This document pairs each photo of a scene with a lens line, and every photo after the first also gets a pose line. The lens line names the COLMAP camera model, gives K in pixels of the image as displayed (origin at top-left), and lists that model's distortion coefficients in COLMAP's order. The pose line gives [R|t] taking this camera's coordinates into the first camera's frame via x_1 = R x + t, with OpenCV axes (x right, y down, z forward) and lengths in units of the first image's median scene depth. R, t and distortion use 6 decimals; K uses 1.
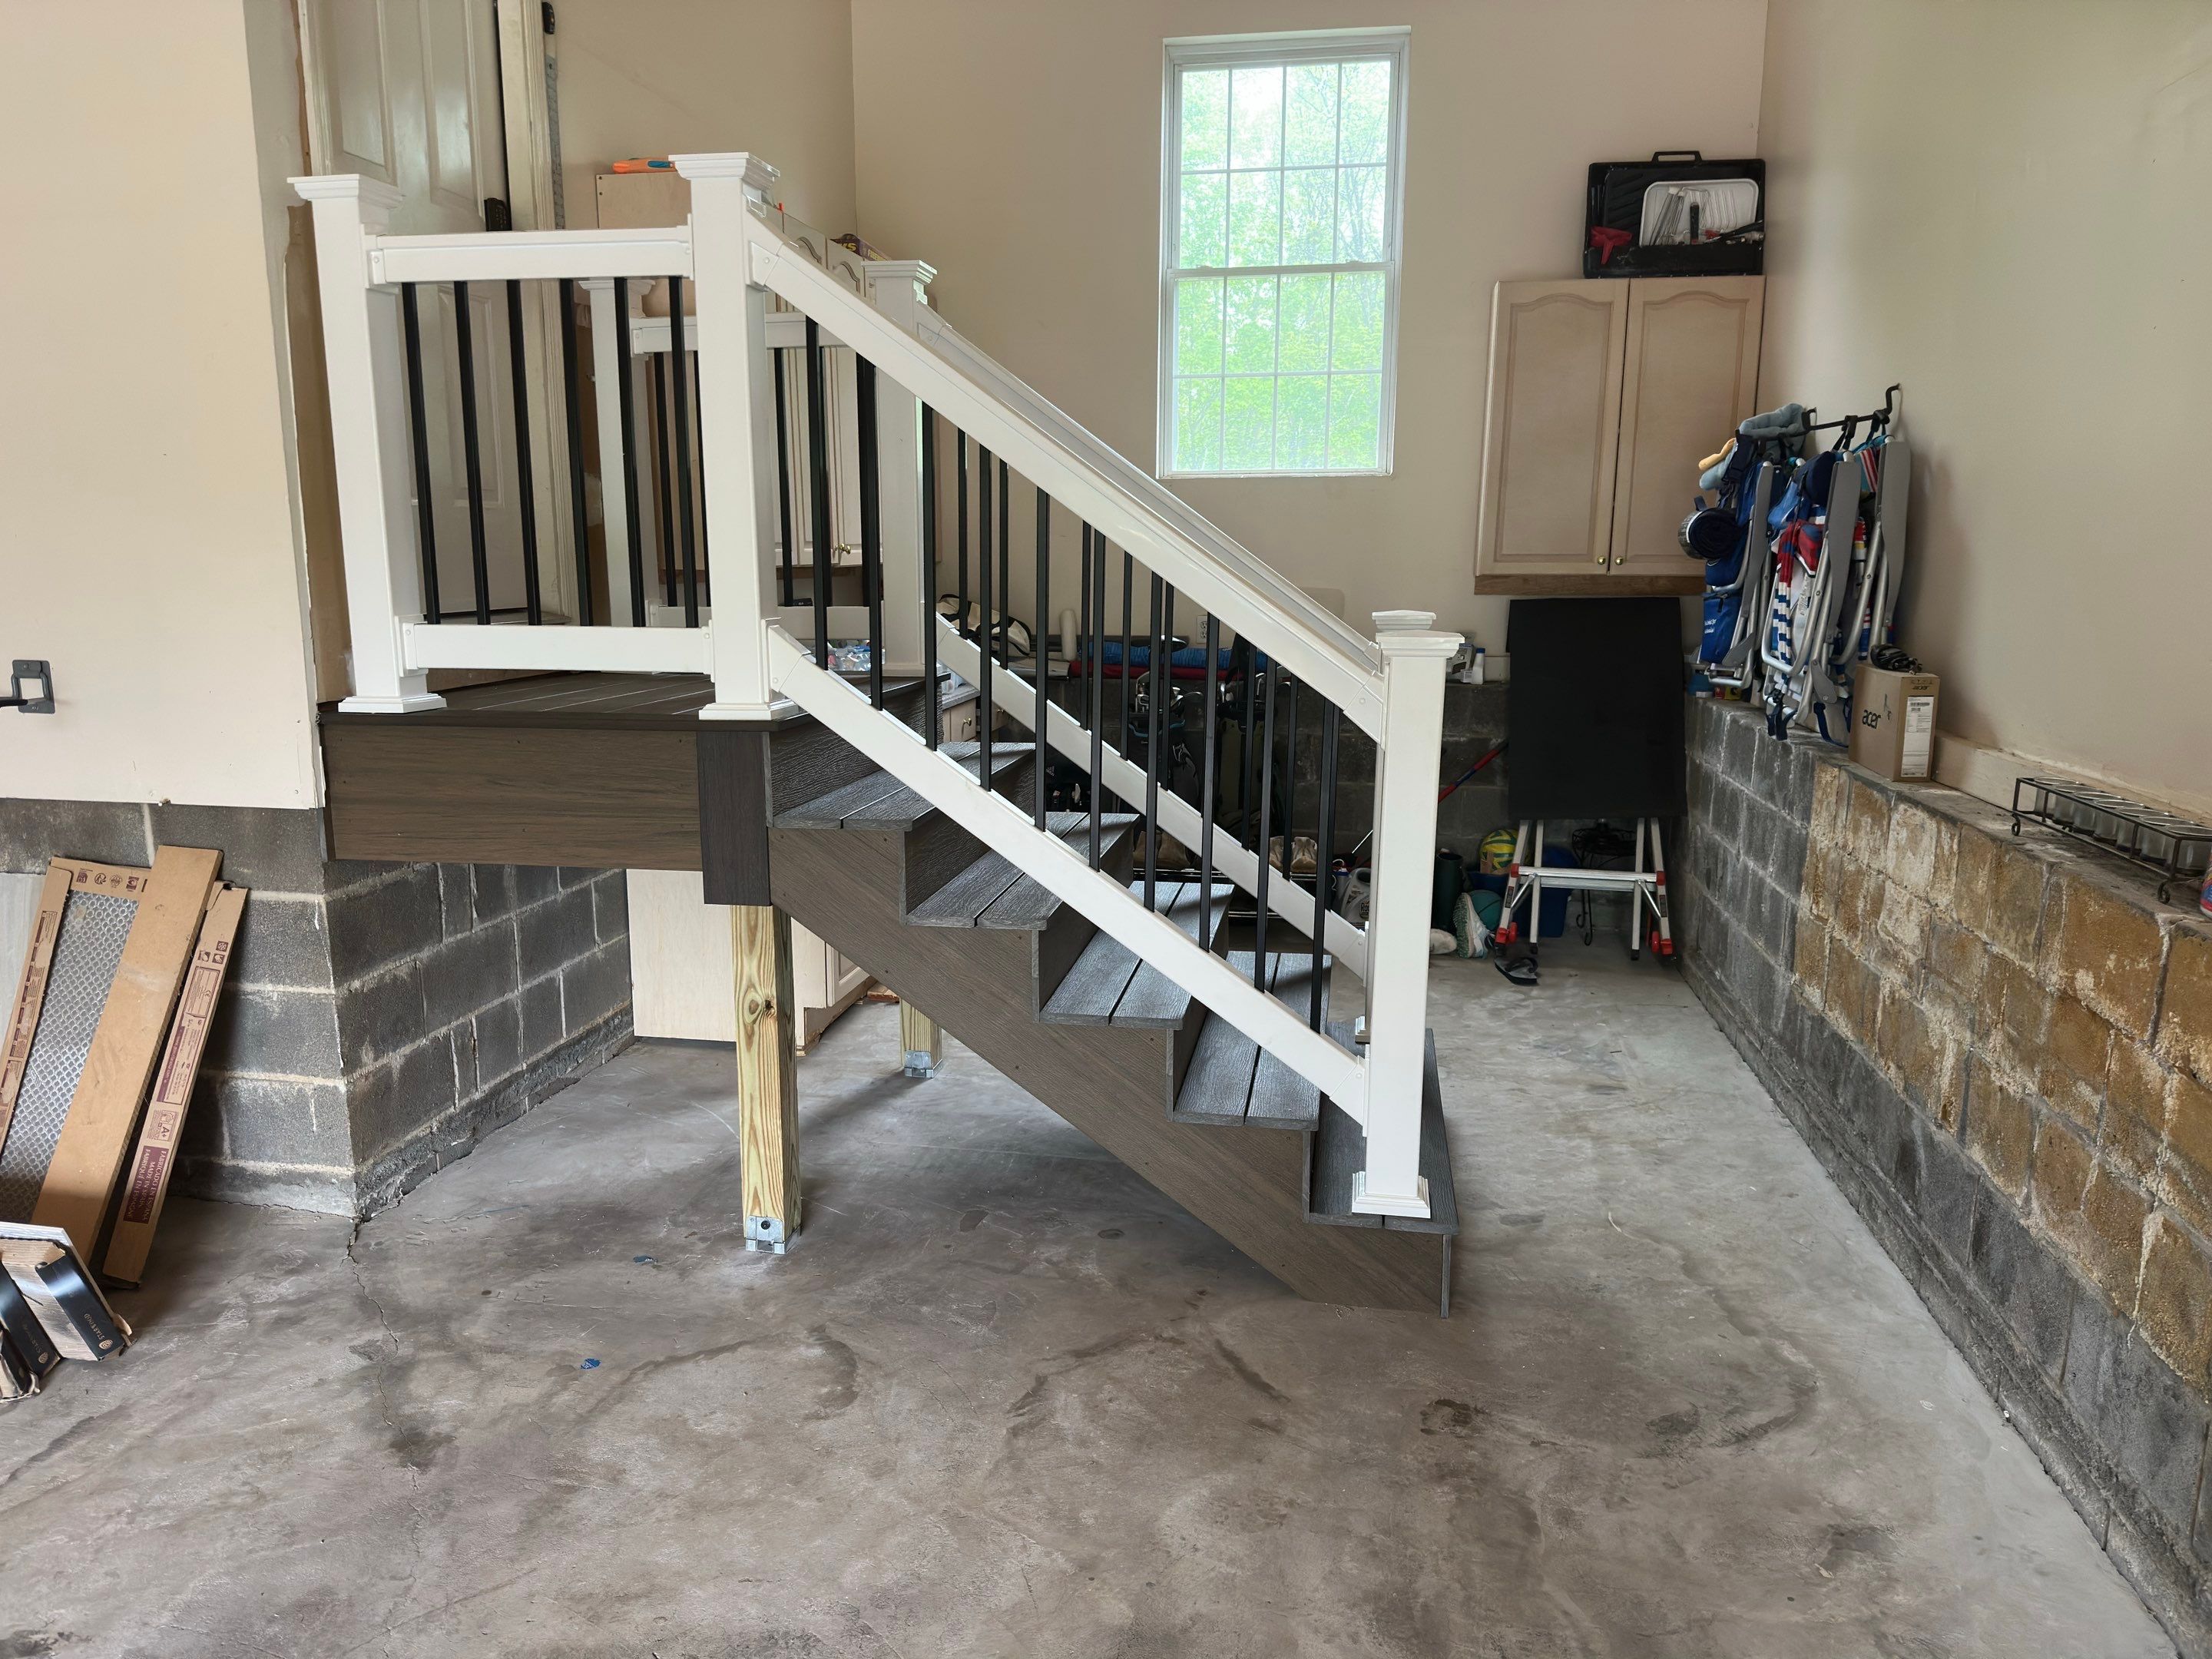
lens RADIAL K [[1556.4, 0, 1086.4], [0, 1556.4, 846.8], [0, 0, 1]] dist [0.046015, -0.047363]
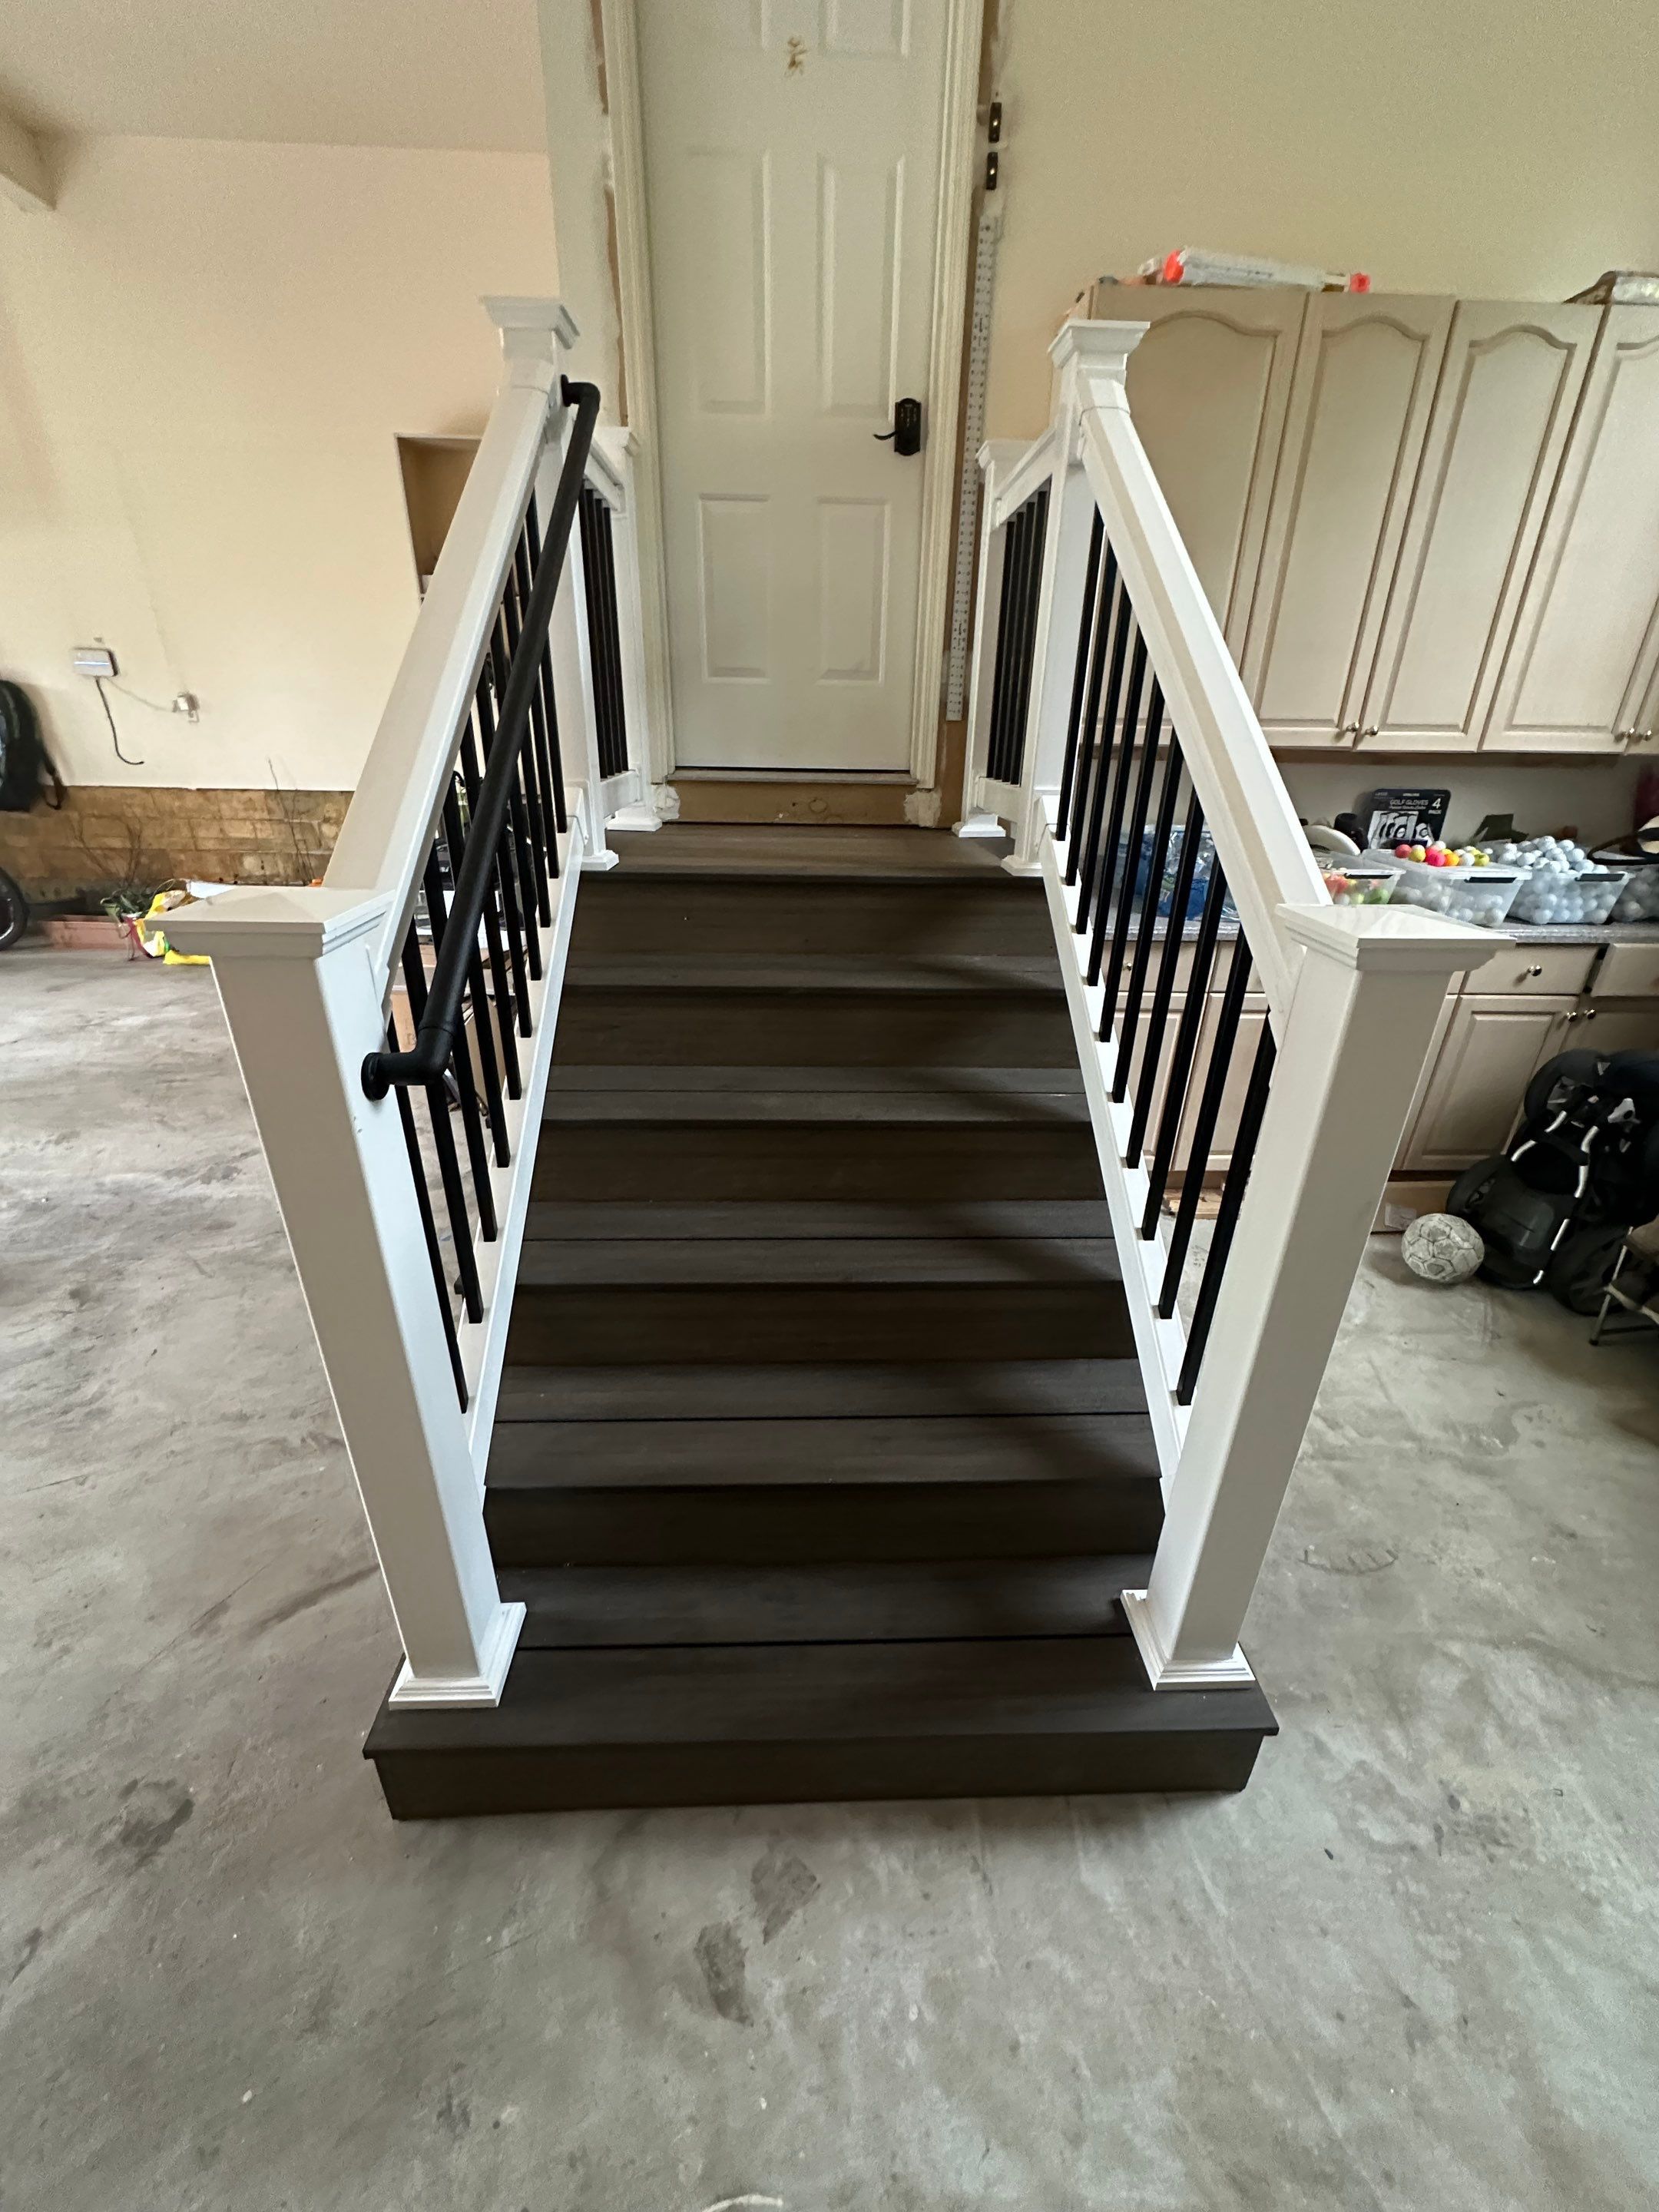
lens RADIAL K [[875.9, 0, 829.1], [0, 875.9, 1097.9], [0, 0, 1]] dist [-0.001507, -0.000260]
pose [[0.215617, 0.400341, -0.890638, 0.471629], [-0.203383, 0.910501, 0.360031, -0.195224], [0.955063, 0.103512, 0.277742, 0.963195]]
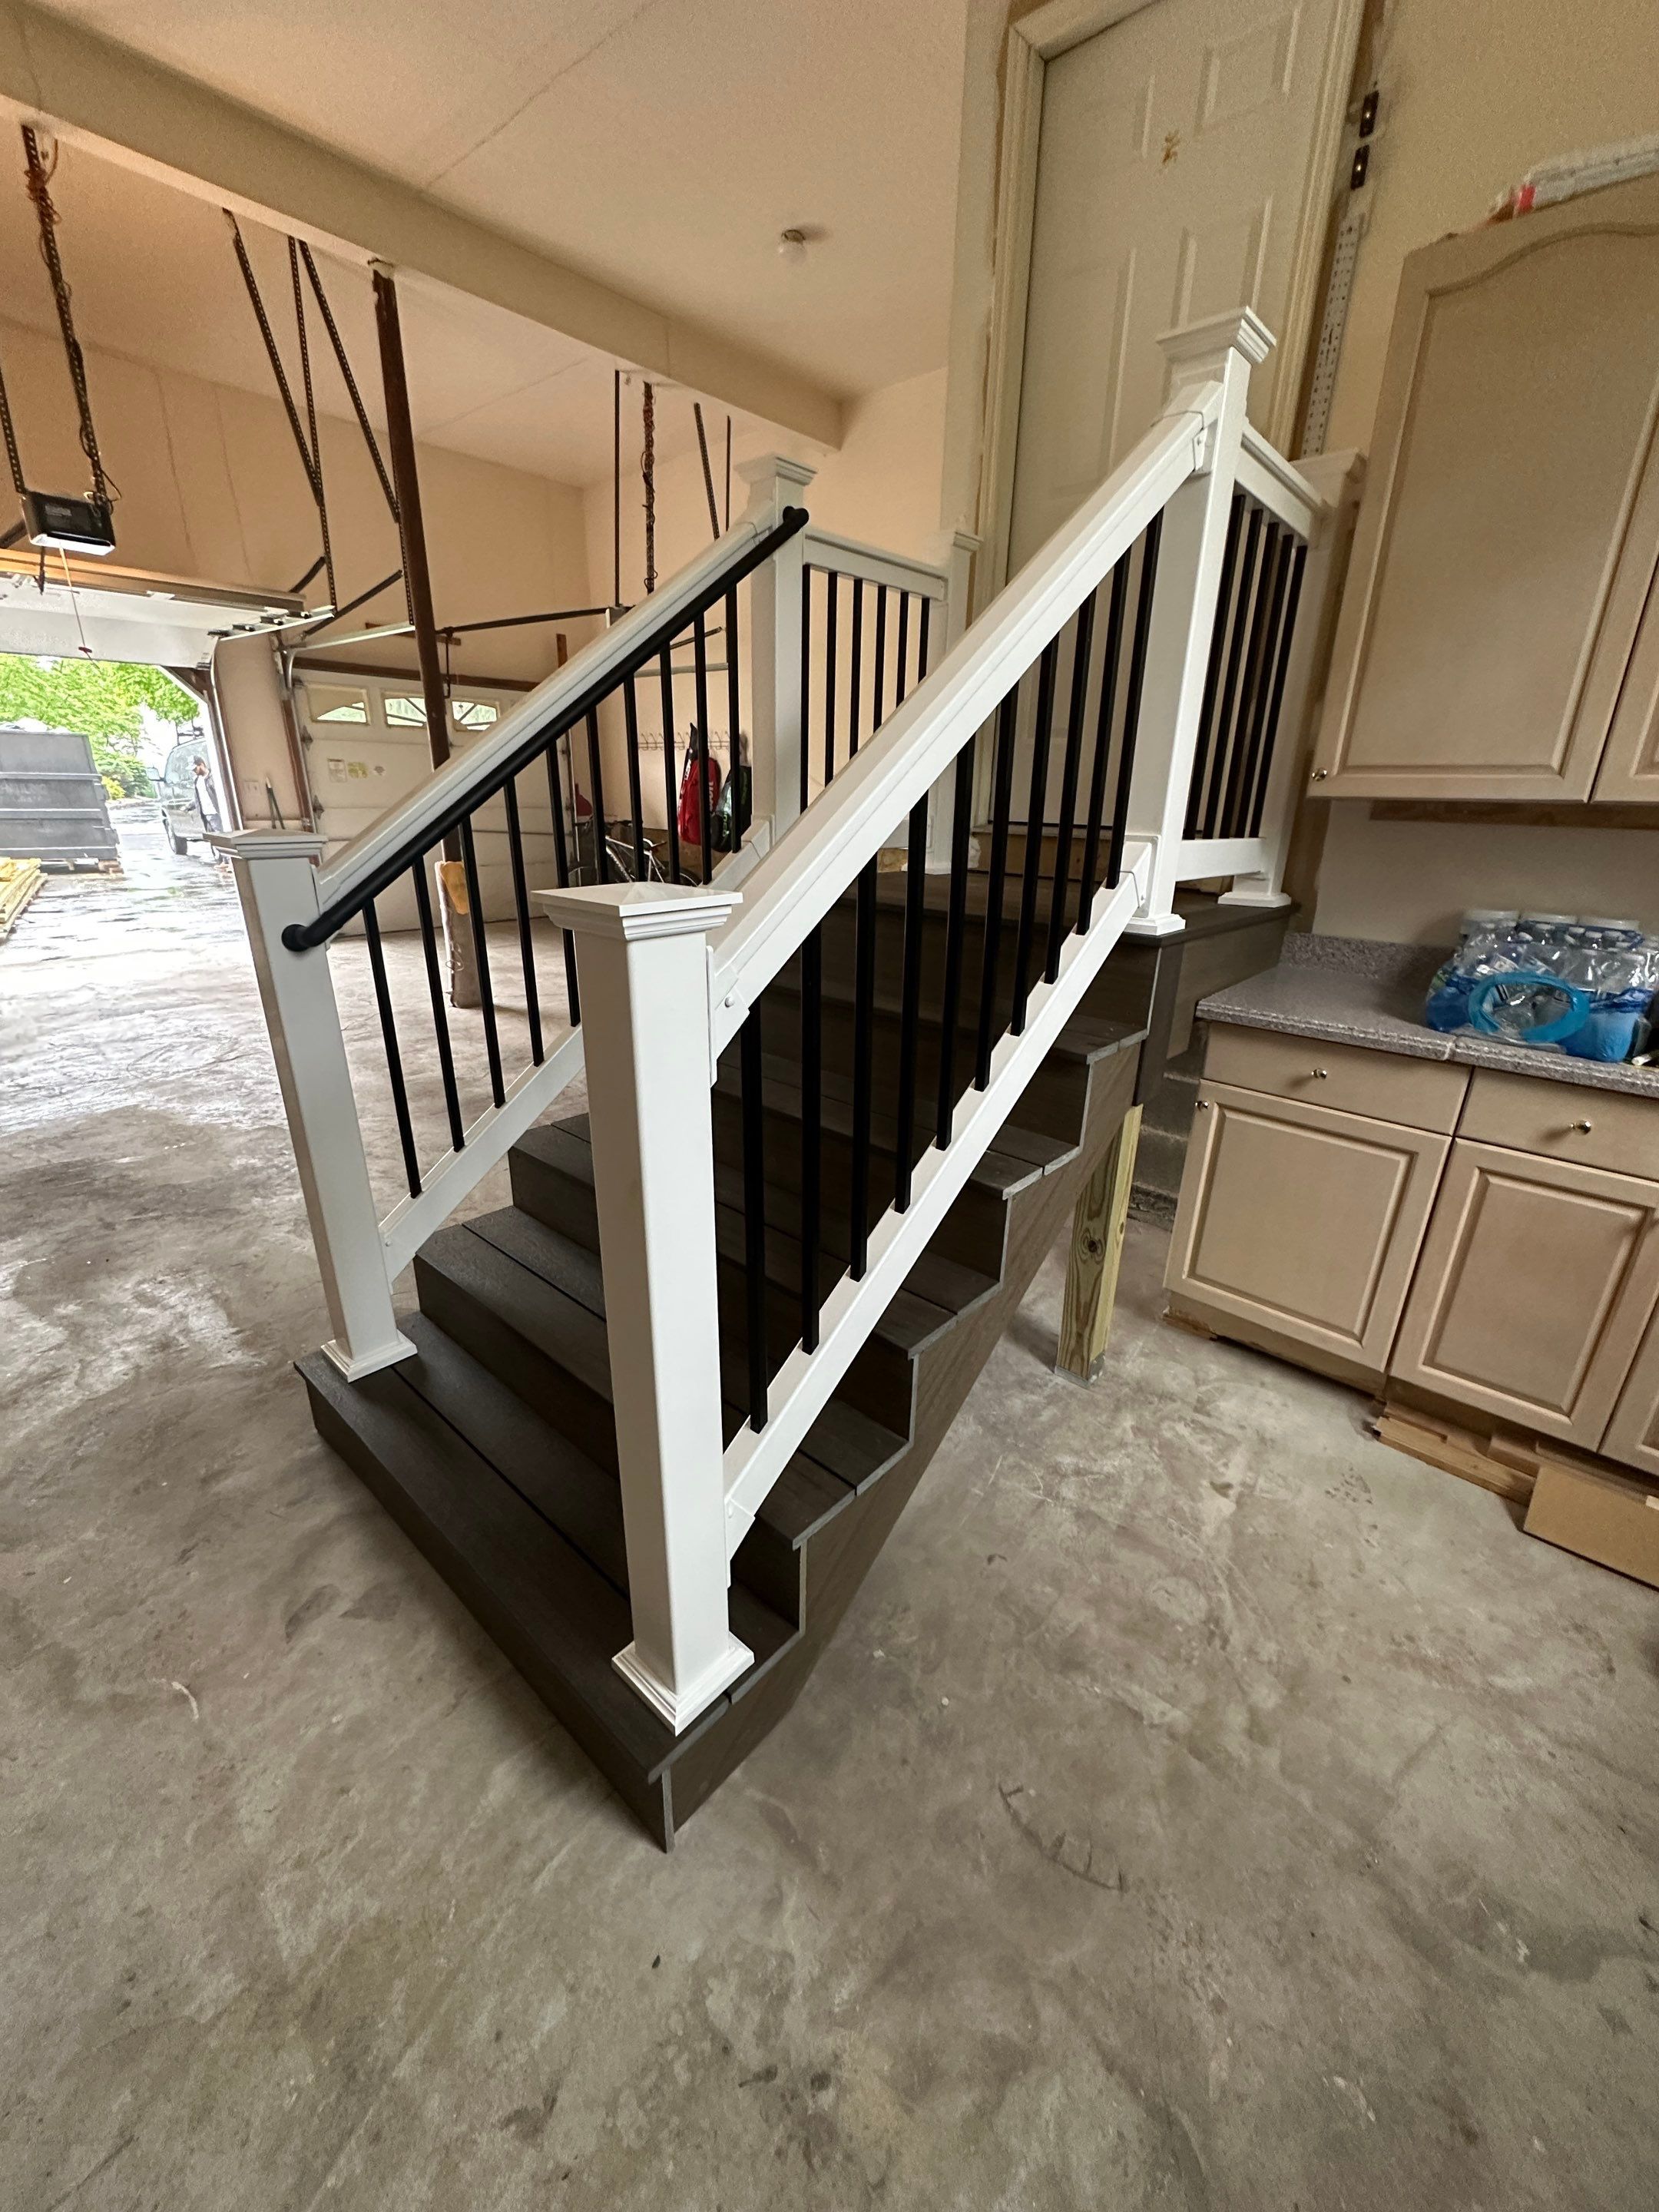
lens RADIAL K [[875.9, 0, 837.6], [0, 875.9, 1102.0], [0, 0, 1]] dist [-0.001507, -0.000260]
pose [[-0.518237, 0.278751, -0.808535, 0.454783], [-0.180691, 0.888365, 0.422089, -0.252117], [0.835931, 0.364837, -0.410015, 1.391934]]
